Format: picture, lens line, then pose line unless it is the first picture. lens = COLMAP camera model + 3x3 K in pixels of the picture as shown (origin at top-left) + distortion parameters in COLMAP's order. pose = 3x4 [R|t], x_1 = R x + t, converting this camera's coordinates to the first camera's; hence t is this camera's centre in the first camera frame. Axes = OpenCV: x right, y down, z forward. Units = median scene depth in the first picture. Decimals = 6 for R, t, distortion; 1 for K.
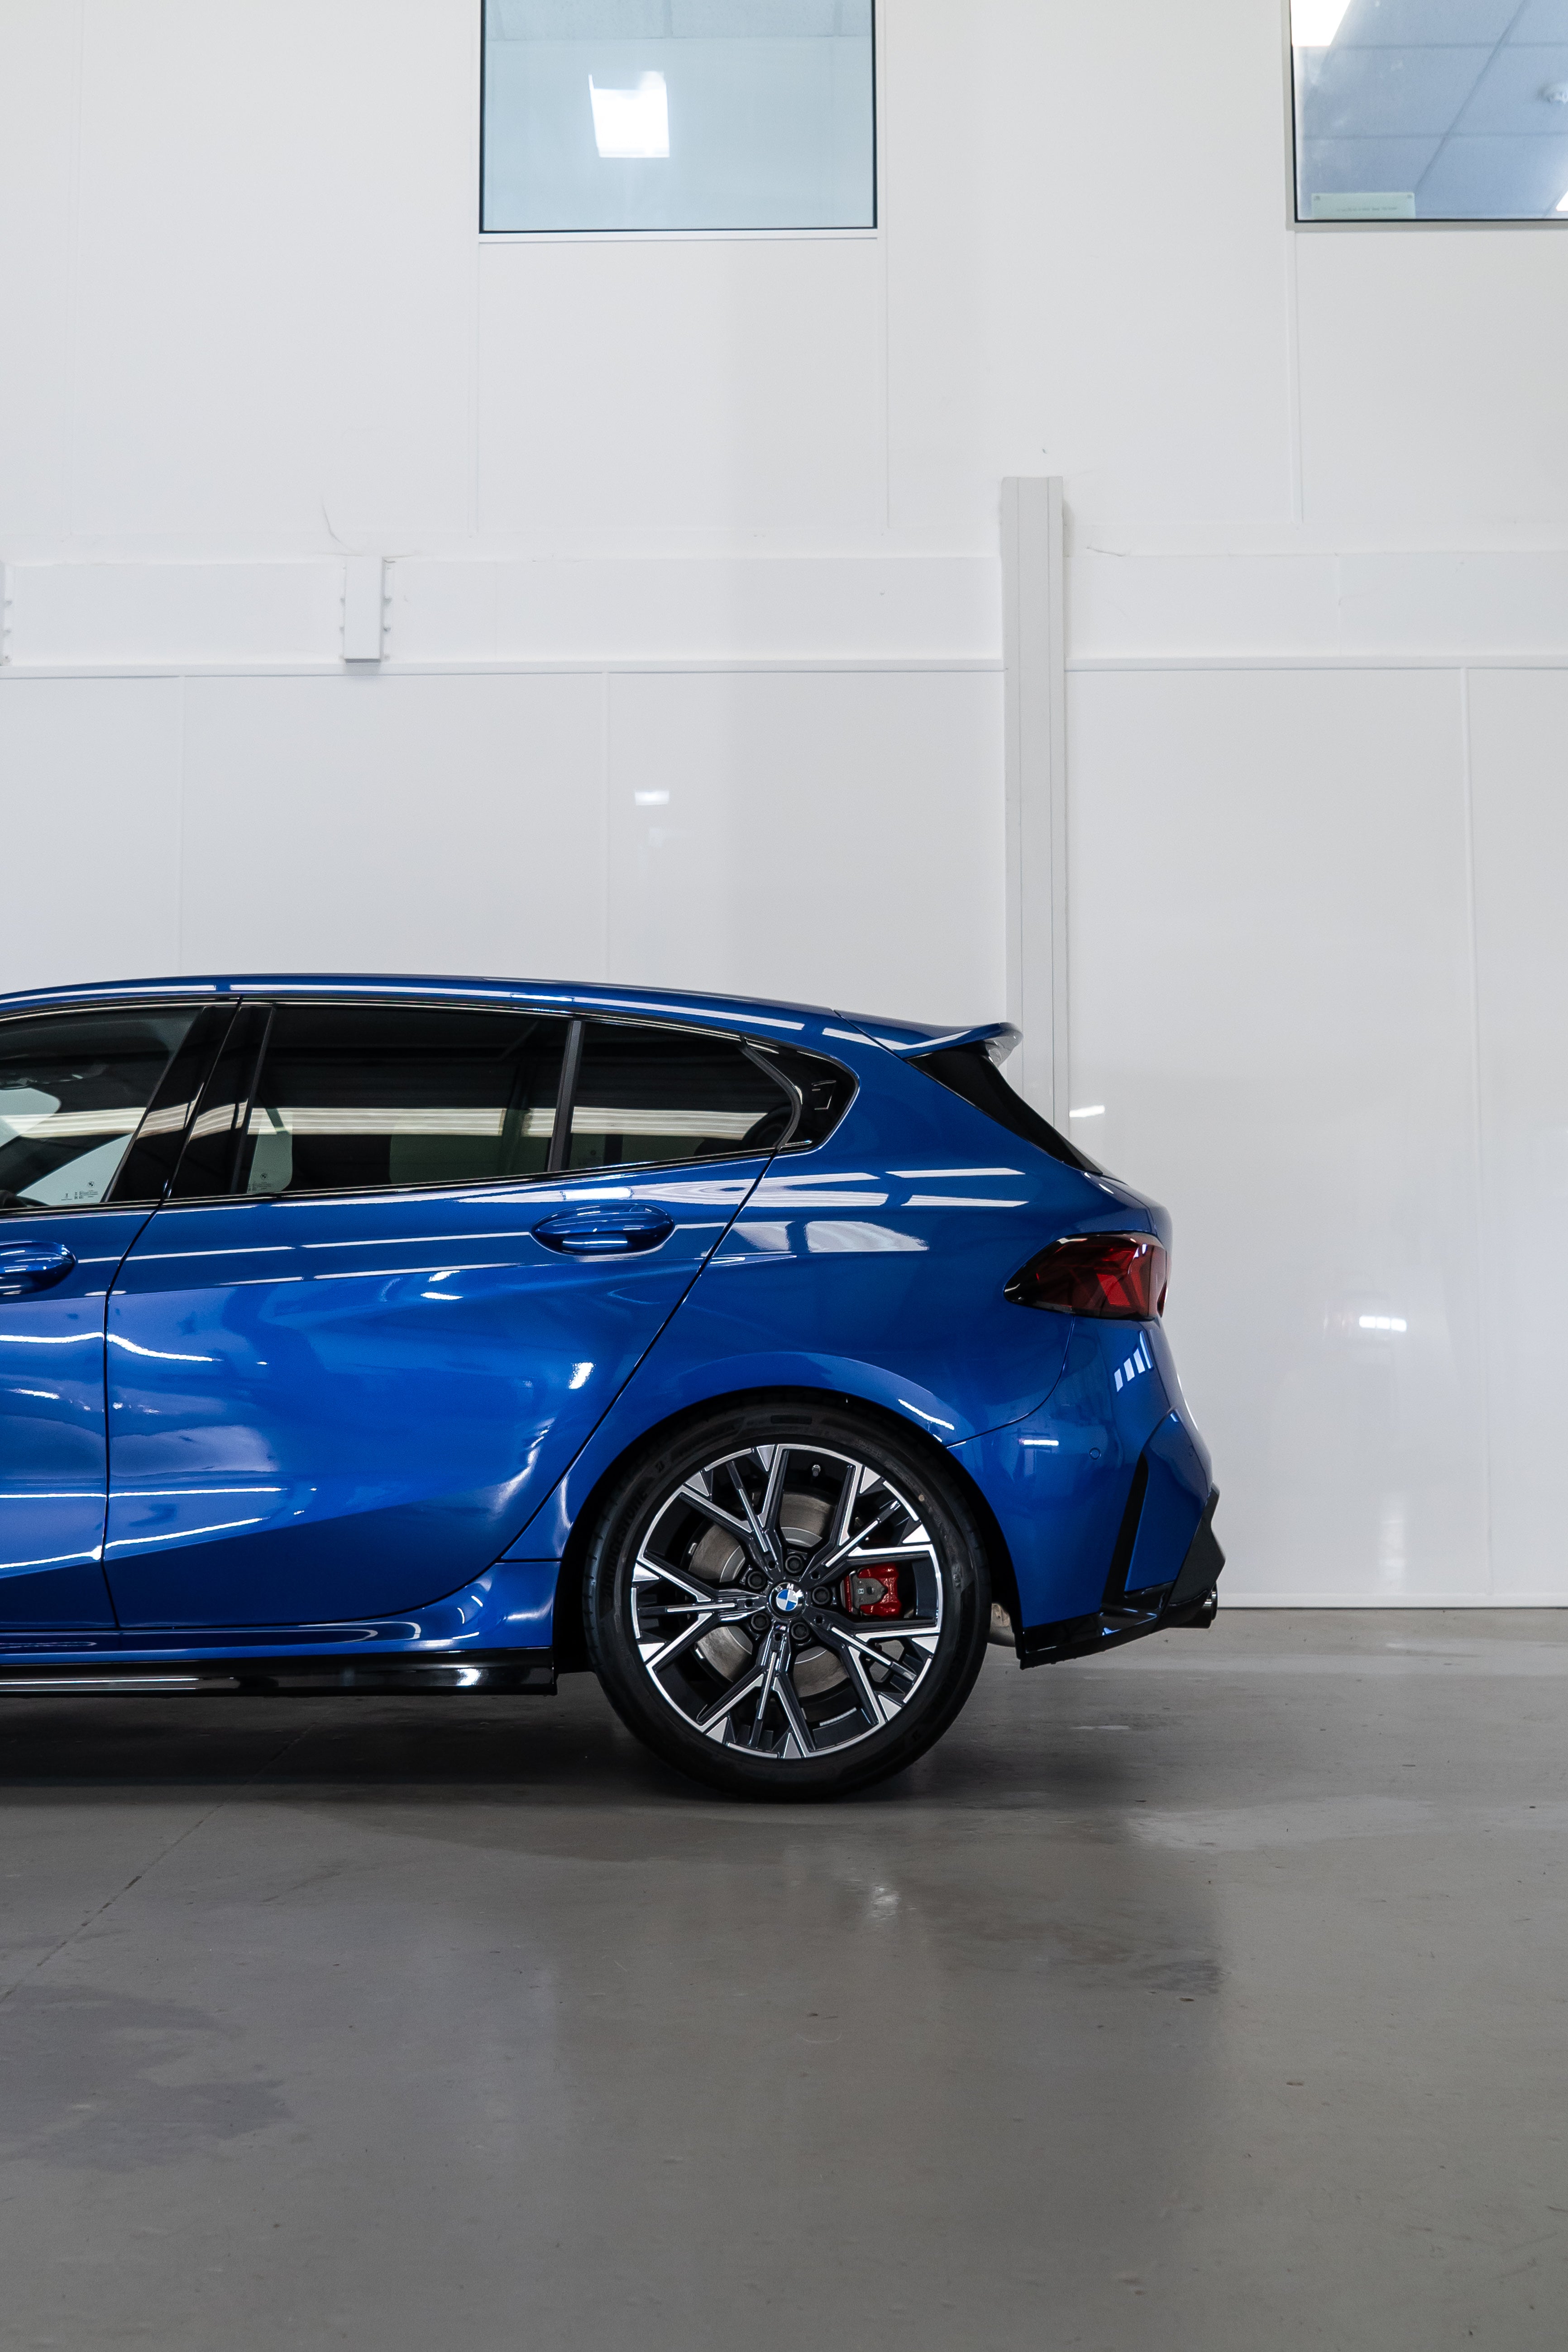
lens RADIAL K [[2242.6, 0, 739.0], [0, 2242.6, 1215.6], [0, 0, 1]] dist [-0.017858, -0.010667]
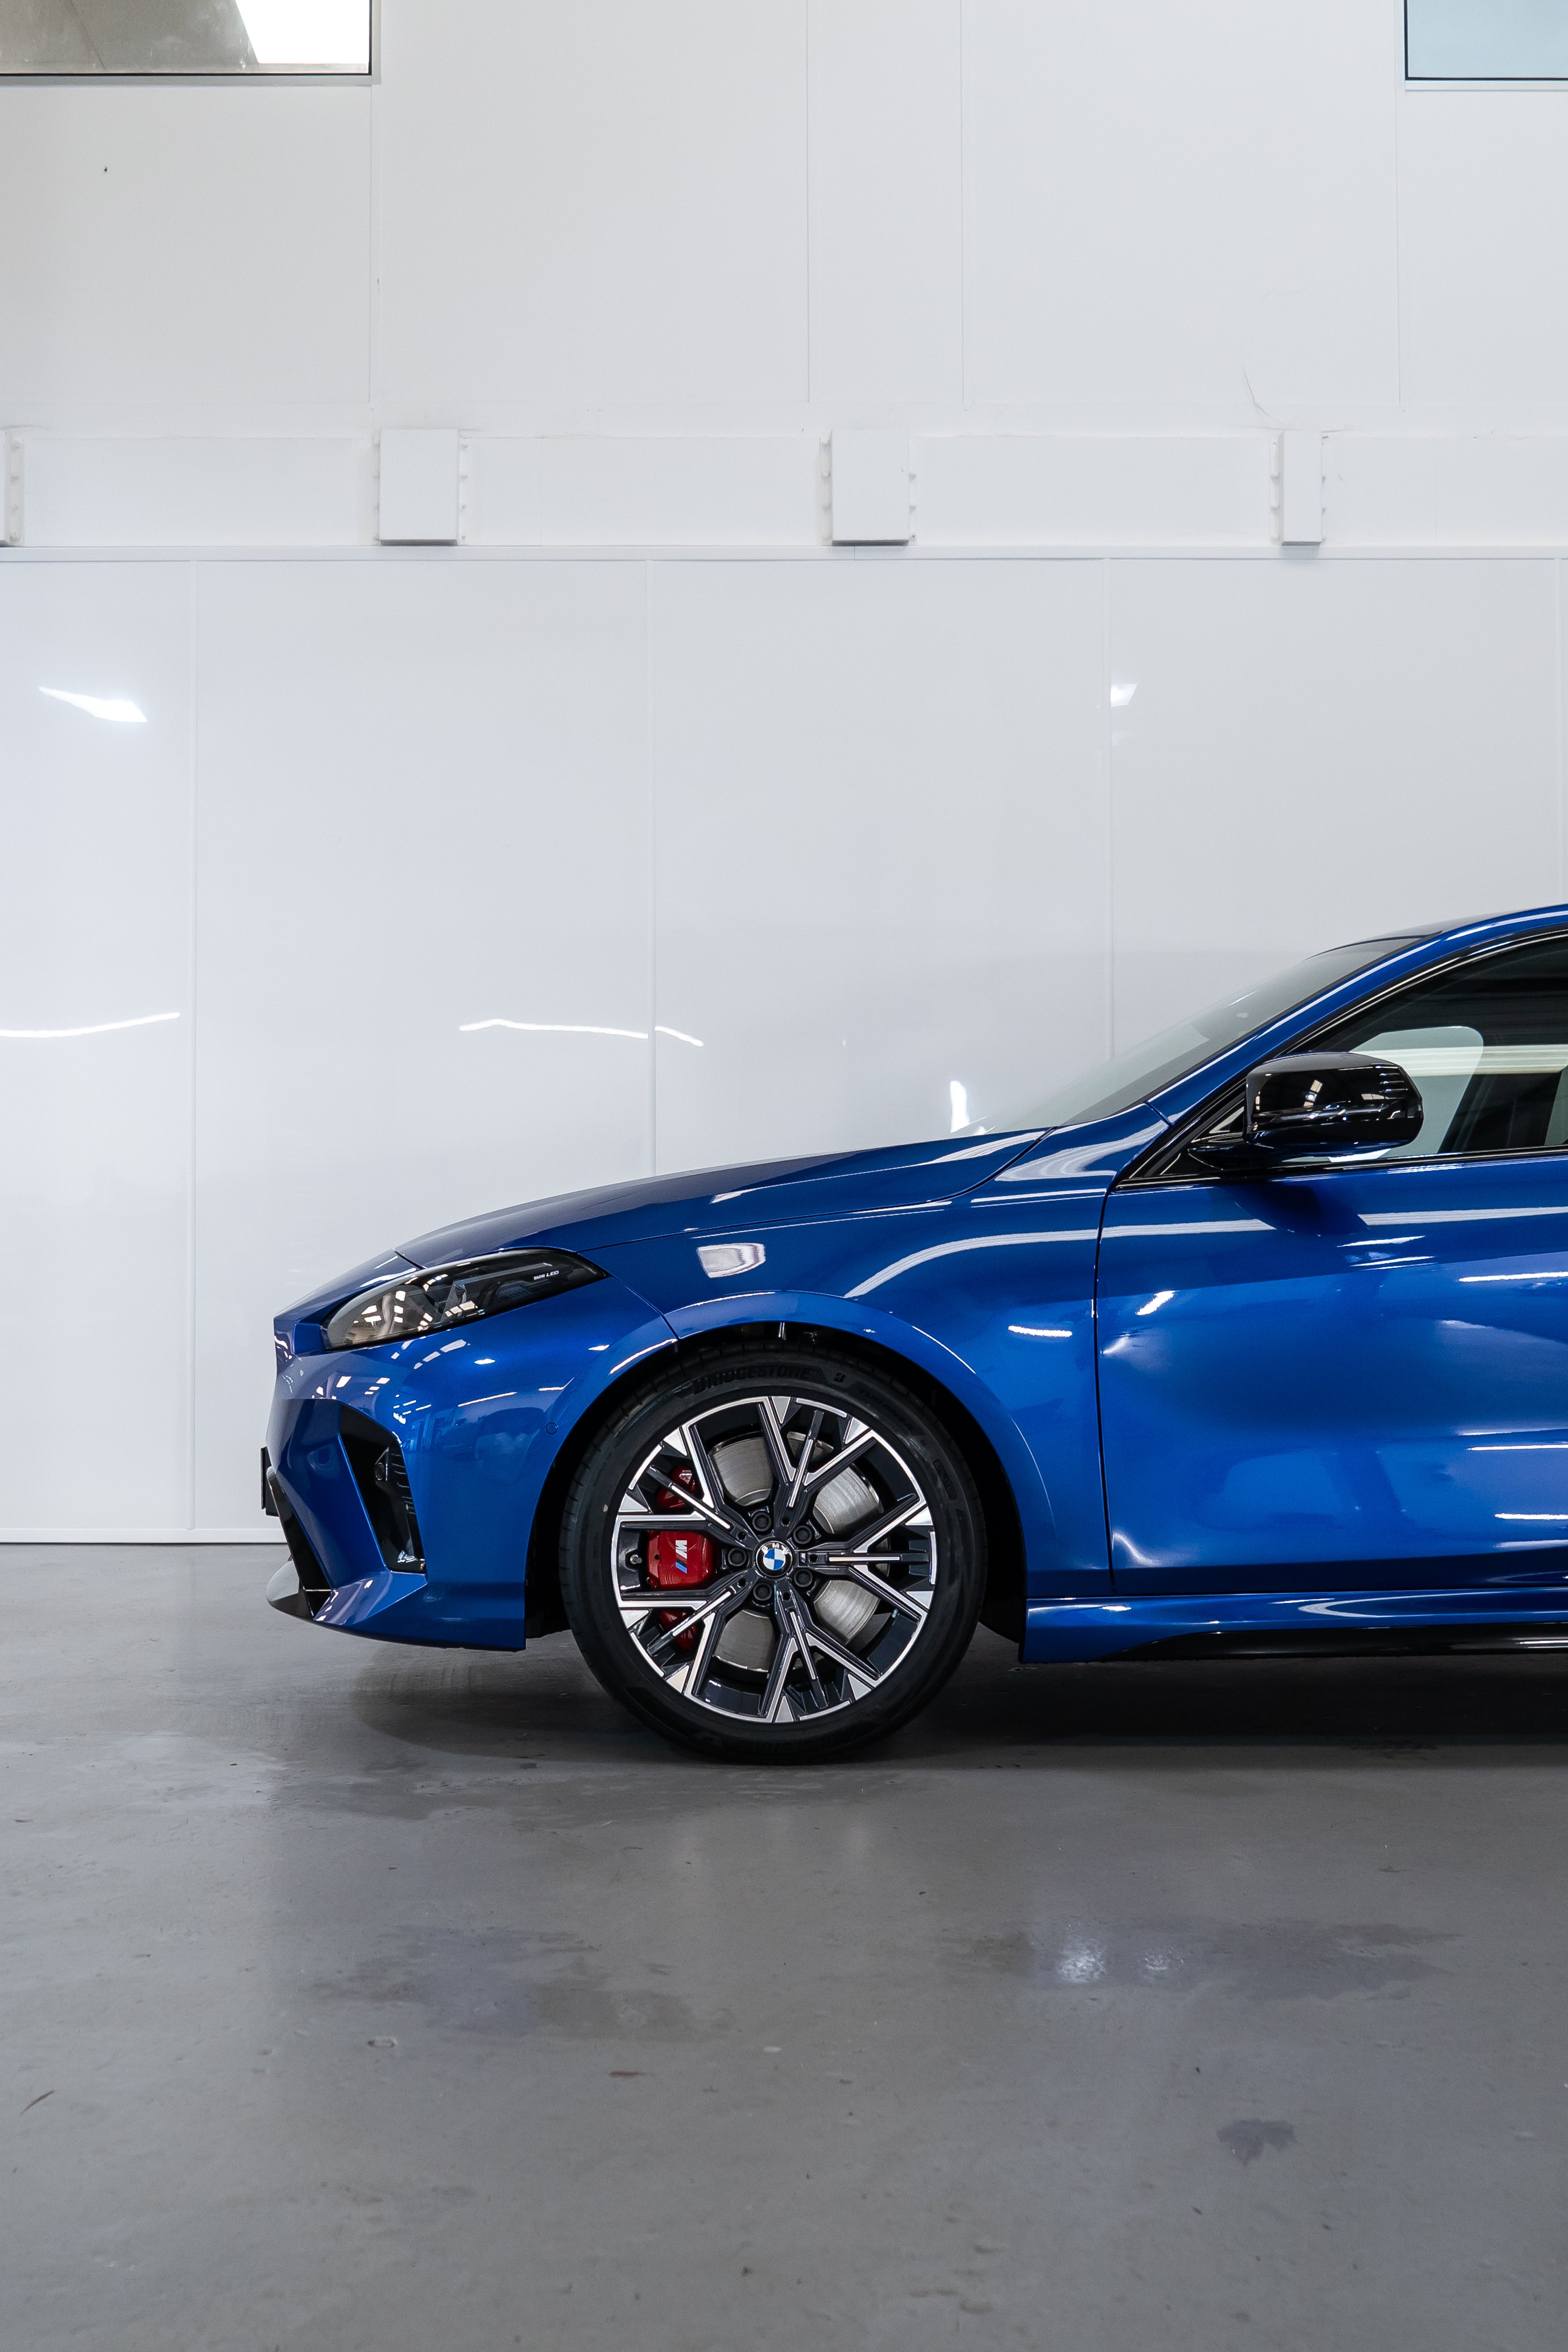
lens RADIAL K [[2456.8, 0, 784.0], [0, 2456.8, 1176.0], [0, 0, 1]] dist [-0.014498, 0.012954]
pose [[0.999301, -0.003825, 0.037179, -0.751558], [0.003153, 0.999831, 0.018114, -0.007227], [-0.037242, -0.017984, 0.999144, -0.028880]]
